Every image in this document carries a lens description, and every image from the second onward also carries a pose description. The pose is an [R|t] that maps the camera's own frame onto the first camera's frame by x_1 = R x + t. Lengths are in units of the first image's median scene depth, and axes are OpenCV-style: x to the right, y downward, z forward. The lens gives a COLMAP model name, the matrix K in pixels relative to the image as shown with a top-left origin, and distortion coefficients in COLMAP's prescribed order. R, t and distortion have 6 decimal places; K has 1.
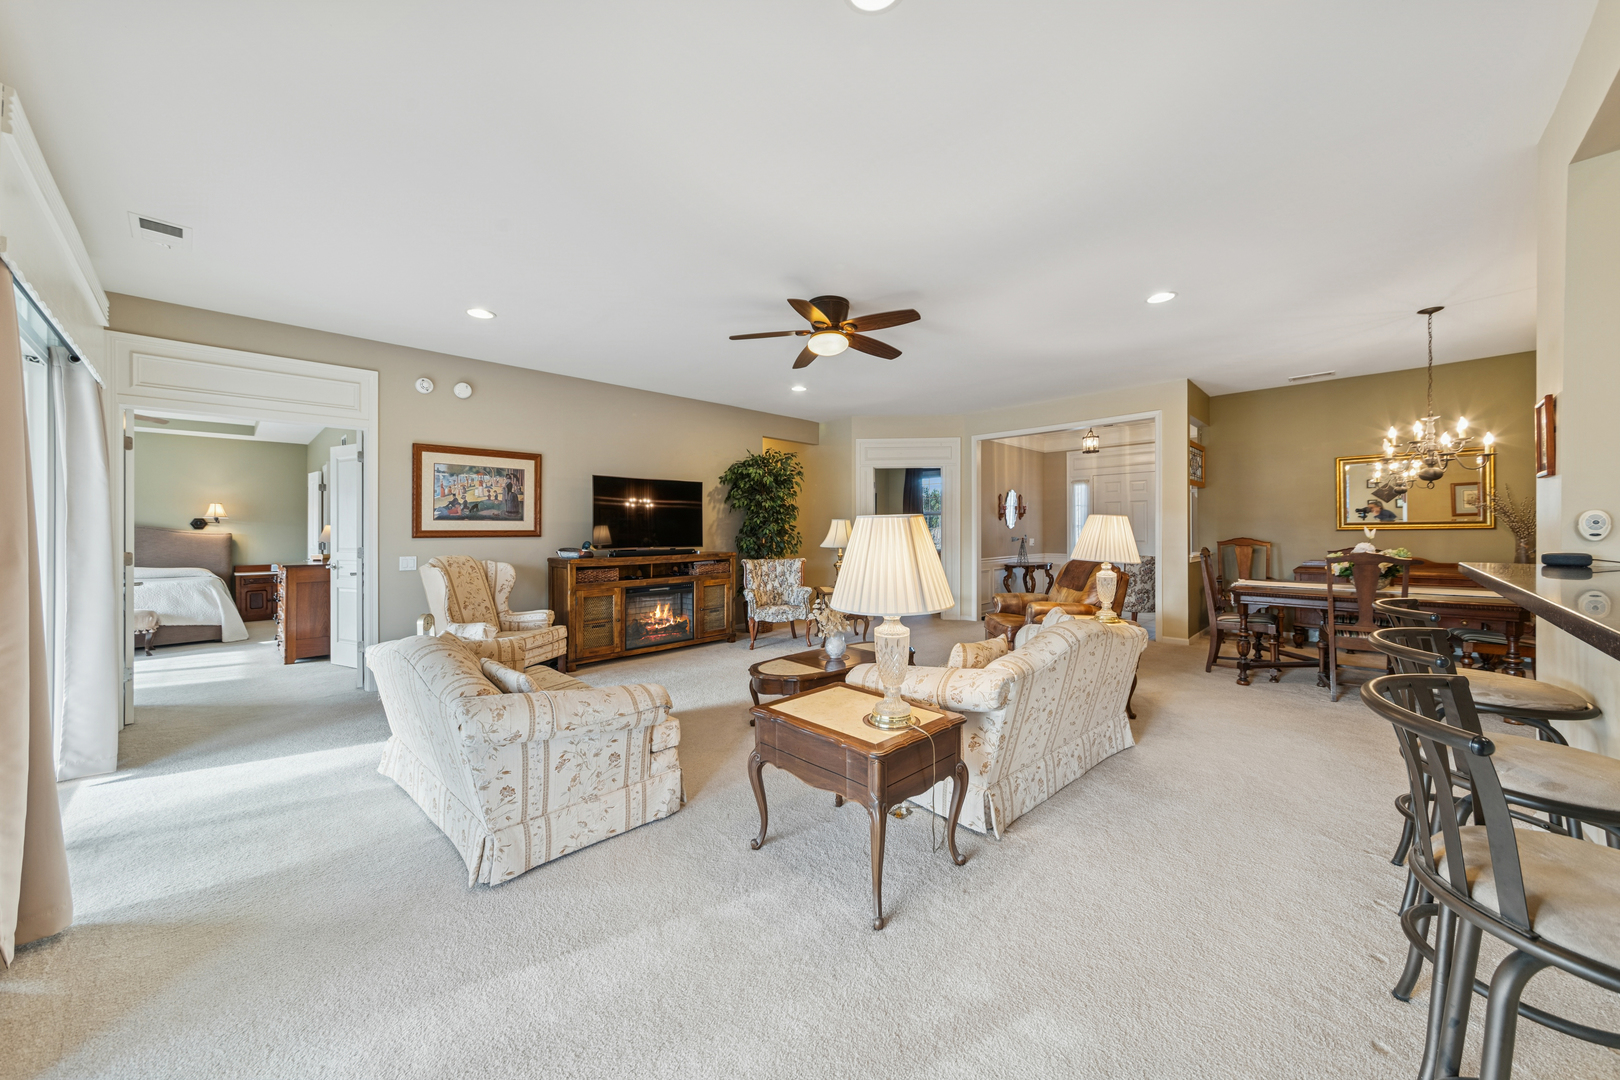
lens RADIAL K [[577.3, 0, 816.2], [0, 577.3, 538.6], [0, 0, 1]] dist [0.018320, 0.000044]
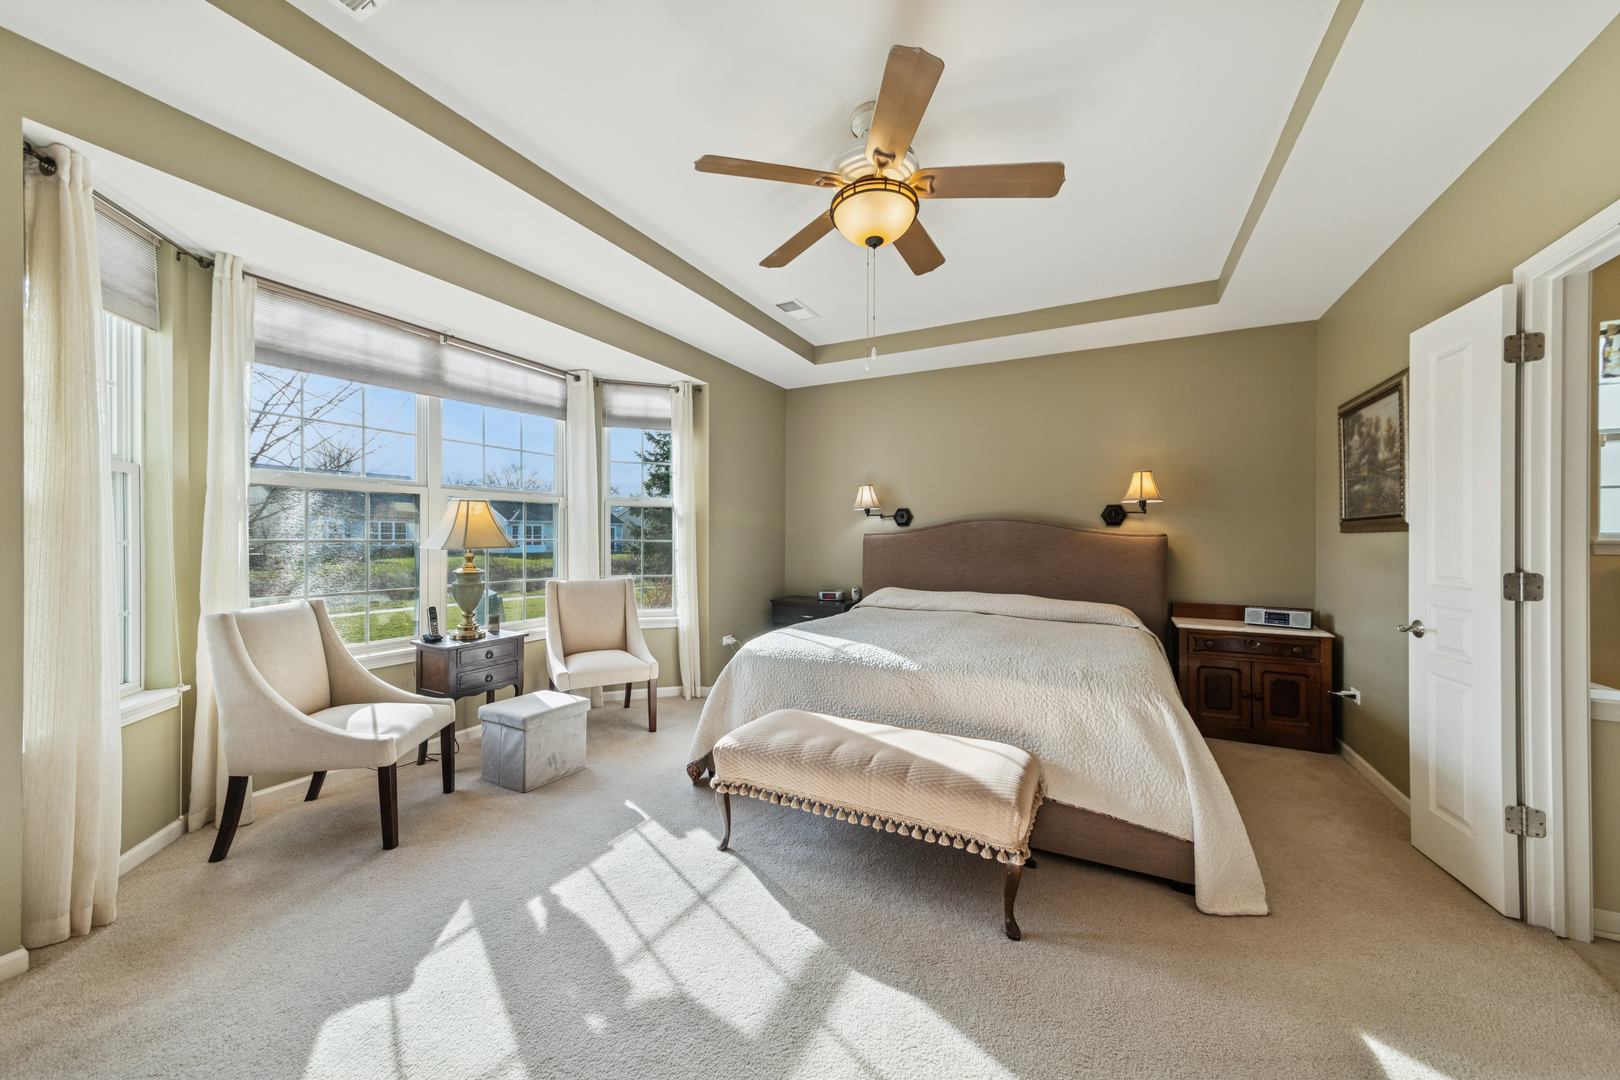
lens RADIAL K [[577.3, 0, 816.2], [0, 577.3, 538.6], [0, 0, 1]] dist [0.018320, 0.000044]
pose [[0.306395, 0.003968, -0.951896, -0.639103], [-0.002275, 0.999992, 0.003436, -0.005394], [0.951902, 0.001113, 0.306401, 0.590307]]
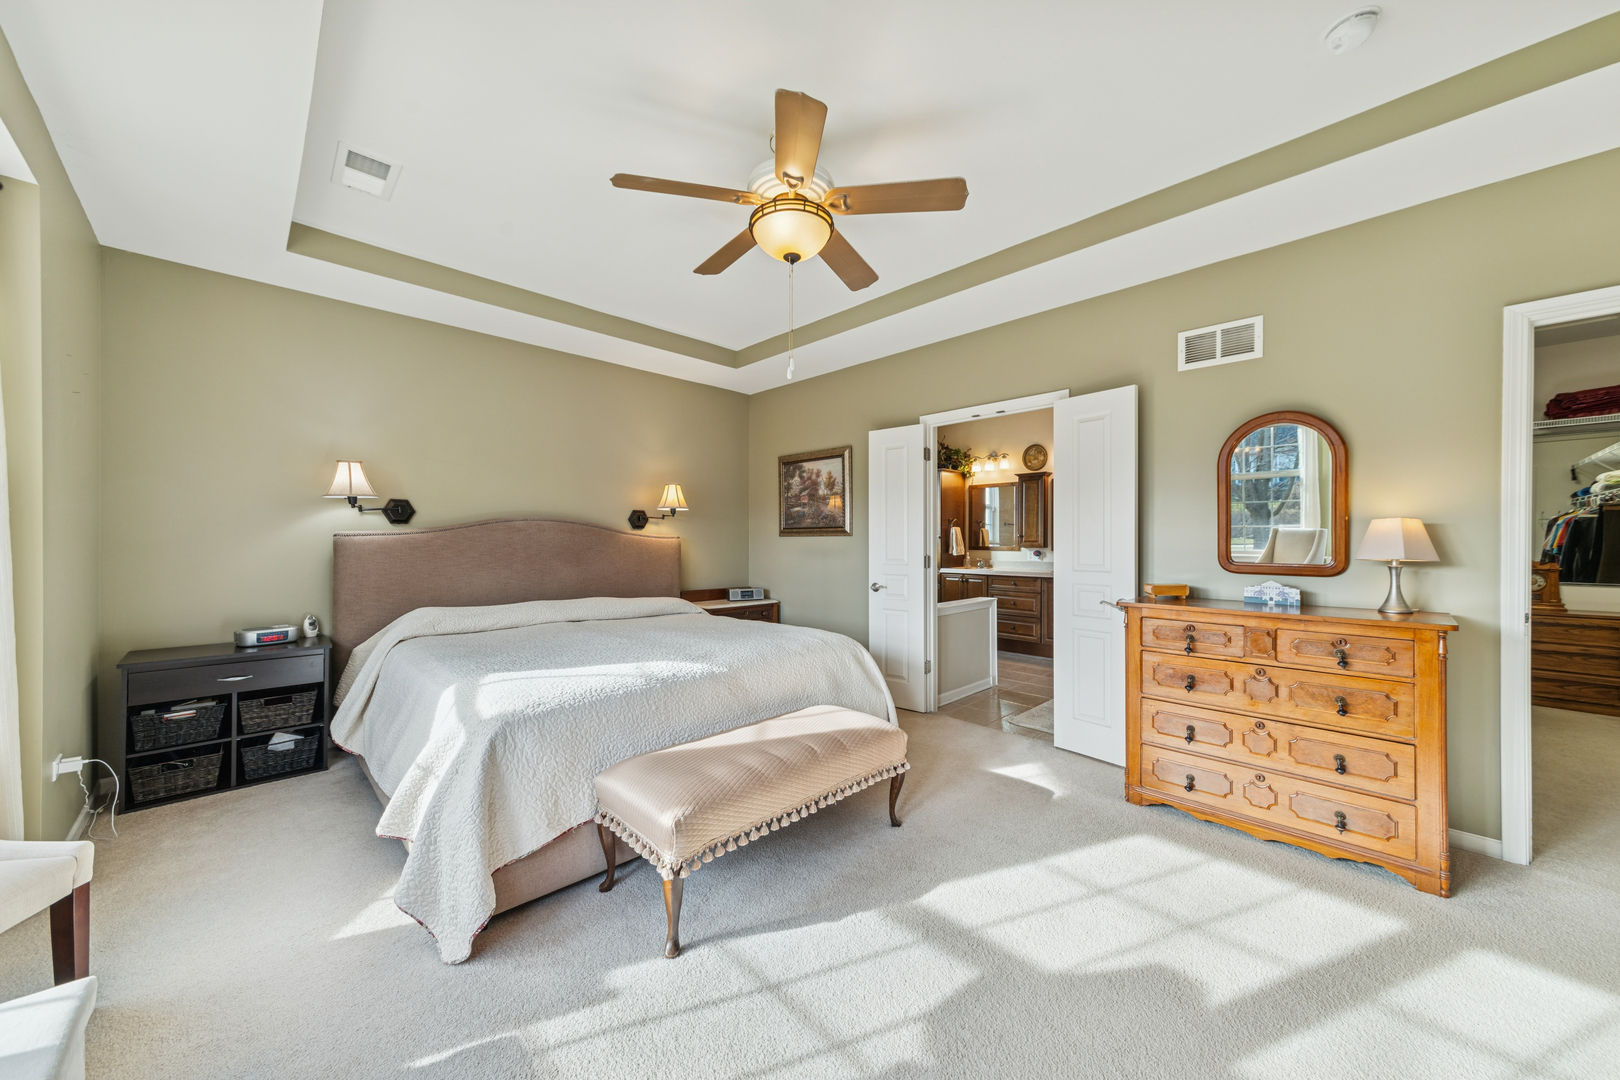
lens RADIAL K [[577.3, 0, 816.2], [0, 577.3, 538.6], [0, 0, 1]] dist [0.018320, 0.000044]
pose [[0.999892, 0.003381, -0.014267, -0.872043], [-0.003386, 0.999994, -0.000277, -0.006233], [0.014266, 0.000326, 0.999898, 0.417201]]
